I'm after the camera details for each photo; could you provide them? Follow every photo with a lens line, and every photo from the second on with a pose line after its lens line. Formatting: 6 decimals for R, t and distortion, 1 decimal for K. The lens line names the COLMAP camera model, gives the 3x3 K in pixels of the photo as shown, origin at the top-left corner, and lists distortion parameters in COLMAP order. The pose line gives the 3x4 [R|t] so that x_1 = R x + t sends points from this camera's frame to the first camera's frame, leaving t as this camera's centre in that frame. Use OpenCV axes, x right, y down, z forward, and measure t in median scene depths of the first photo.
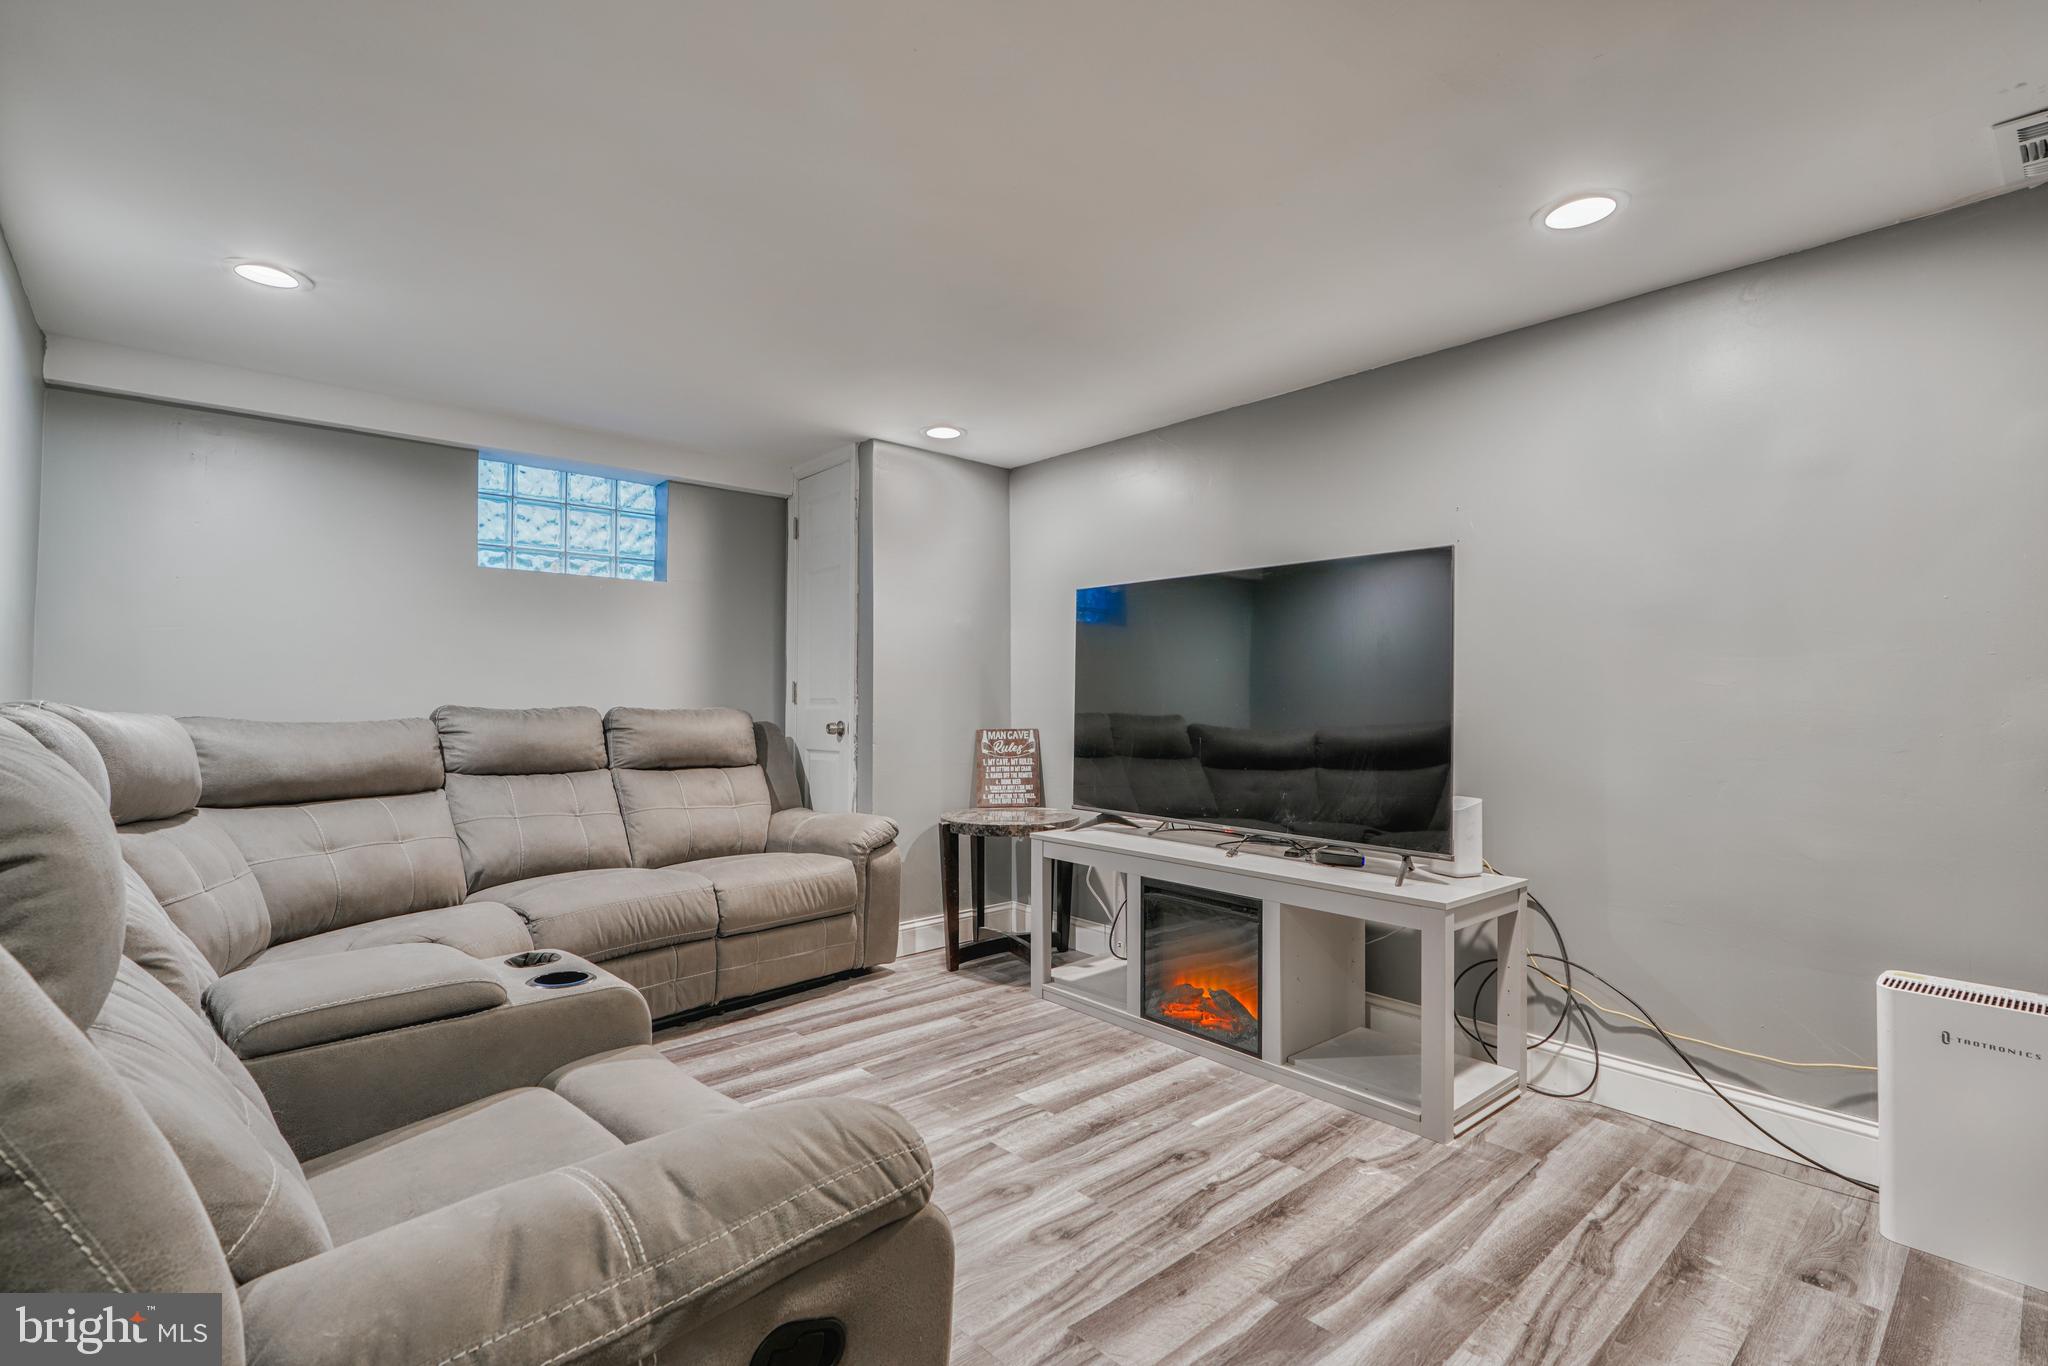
lens RADIAL K [[923.0, 0, 1024.0], [0, 923.0, 683.0], [0, 0, 1]] dist [0.000070, 0.001134]
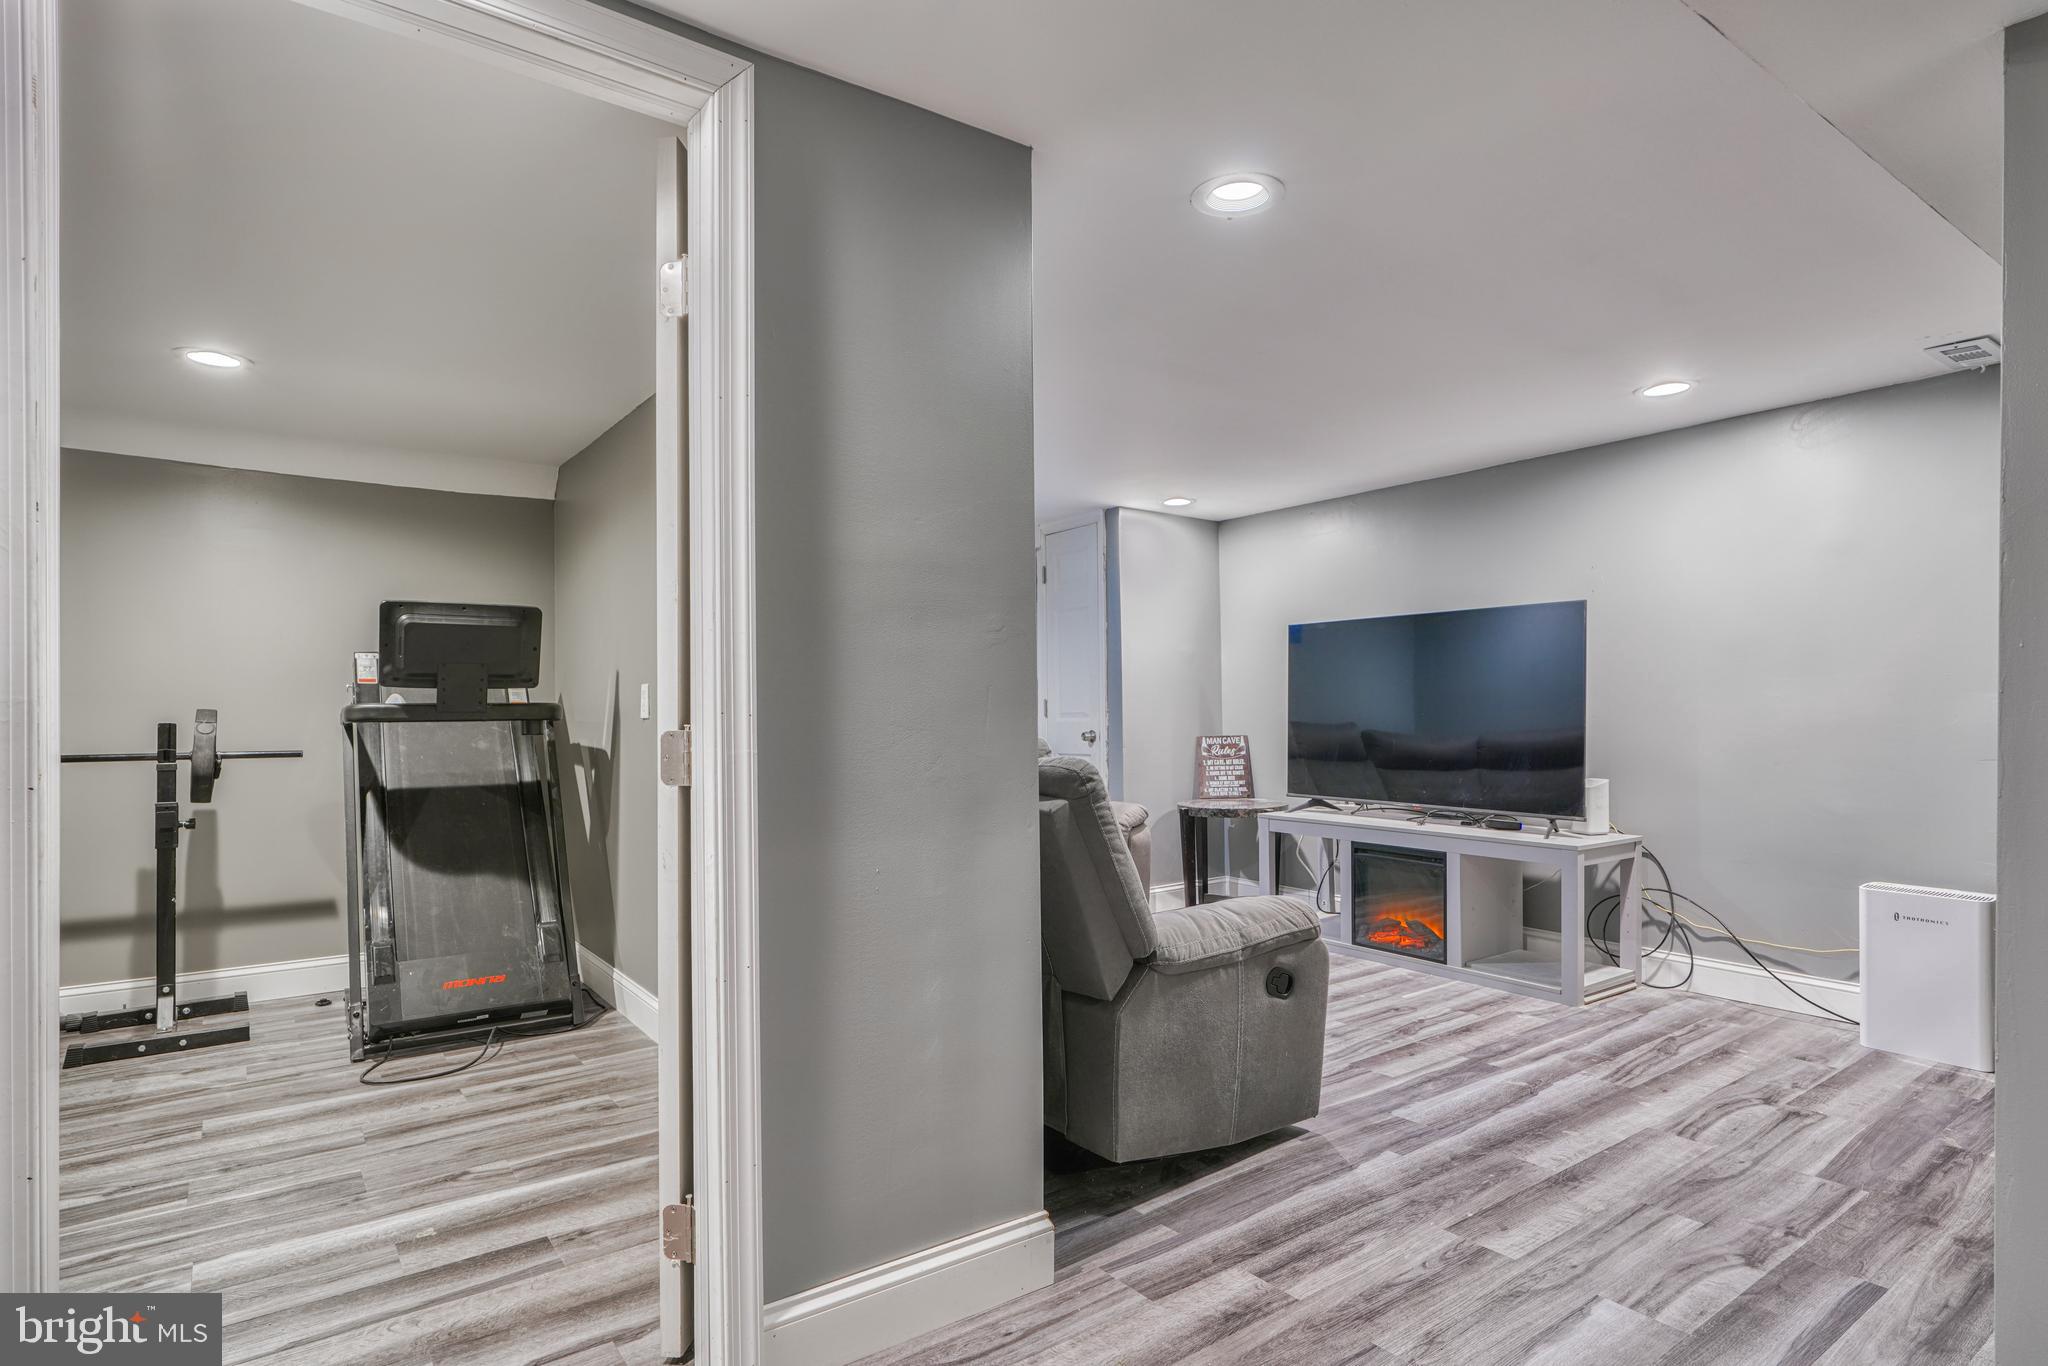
lens RADIAL K [[1070.1, 0, 1025.2], [0, 1070.1, 716.4], [0, 0, 1]] dist [0.001972, 0.001178]
pose [[0.996386, -0.011541, -0.084153, -0.244780], [0.013555, 0.999634, 0.023392, -0.019464], [0.083852, -0.024448, 0.996178, -0.682073]]
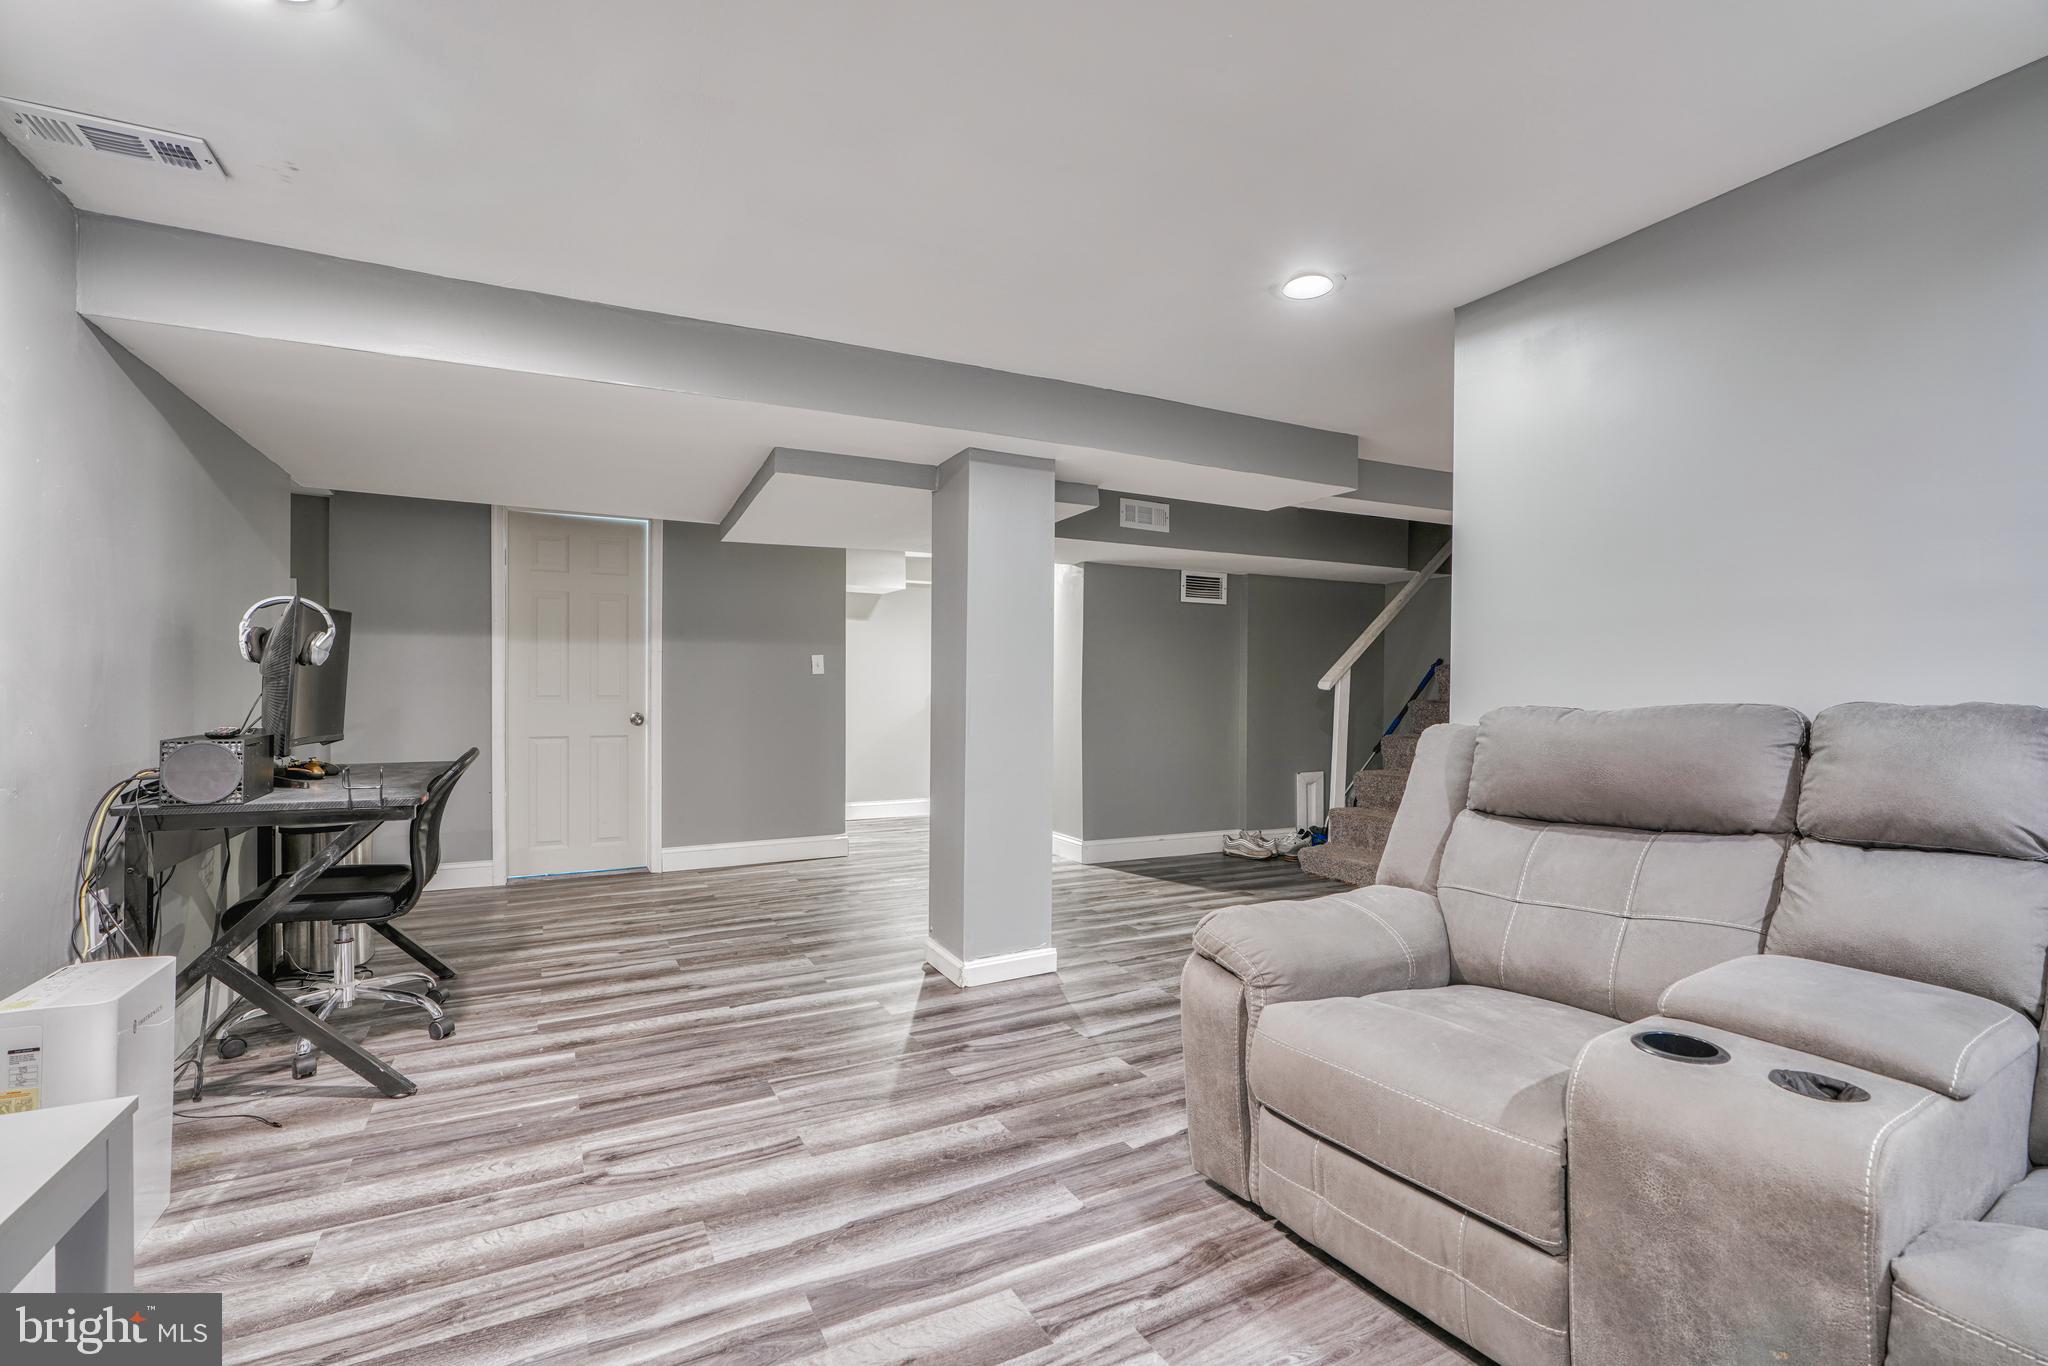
lens RADIAL K [[906.6, 0, 1020.1], [0, 906.6, 681.2], [0, 0, 1]] dist [-0.002458, 0.000010]
pose [[-0.968931, -0.007796, 0.247208, -0.089952], [-0.015585, 0.999441, -0.029568, 0.026369], [-0.246840, -0.032502, -0.968511, 1.195290]]
